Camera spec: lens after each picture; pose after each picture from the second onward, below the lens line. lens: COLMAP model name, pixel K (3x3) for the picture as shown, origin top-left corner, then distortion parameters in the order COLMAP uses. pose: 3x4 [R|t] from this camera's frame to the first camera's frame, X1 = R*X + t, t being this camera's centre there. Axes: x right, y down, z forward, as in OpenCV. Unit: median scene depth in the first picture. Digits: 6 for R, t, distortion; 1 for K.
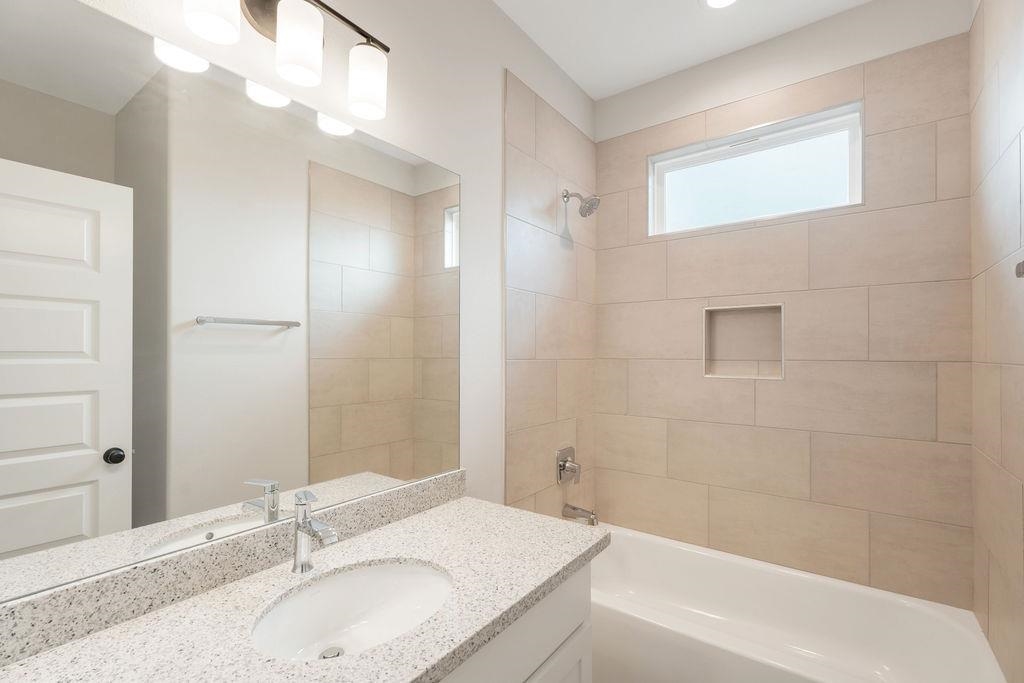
lens RADIAL K [[459.9, 0, 512.8], [0, 459.9, 343.1], [0, 0, 1]] dist [-0.002850, 0.001823]
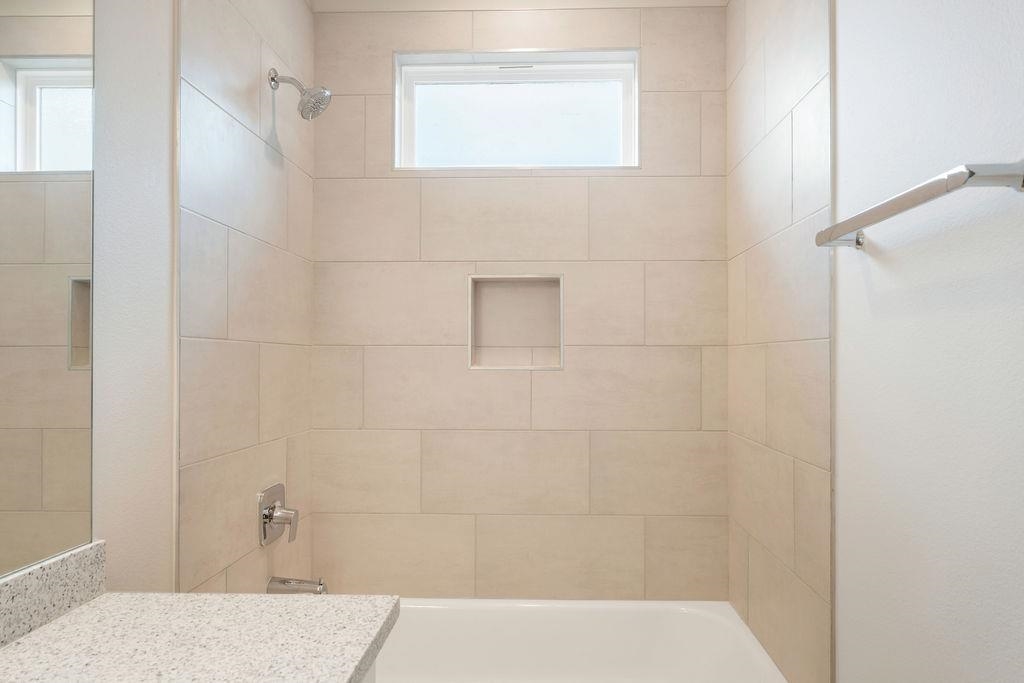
lens RADIAL K [[634.4, 0, 517.3], [0, 634.4, 351.3], [0, 0, 1]] dist [-0.015261, 0.014569]
pose [[0.822386, 0.007146, 0.568885, -0.106762], [-0.010507, 0.999941, 0.002628, 0.044401], [-0.568833, -0.008139, 0.822413, 0.125694]]
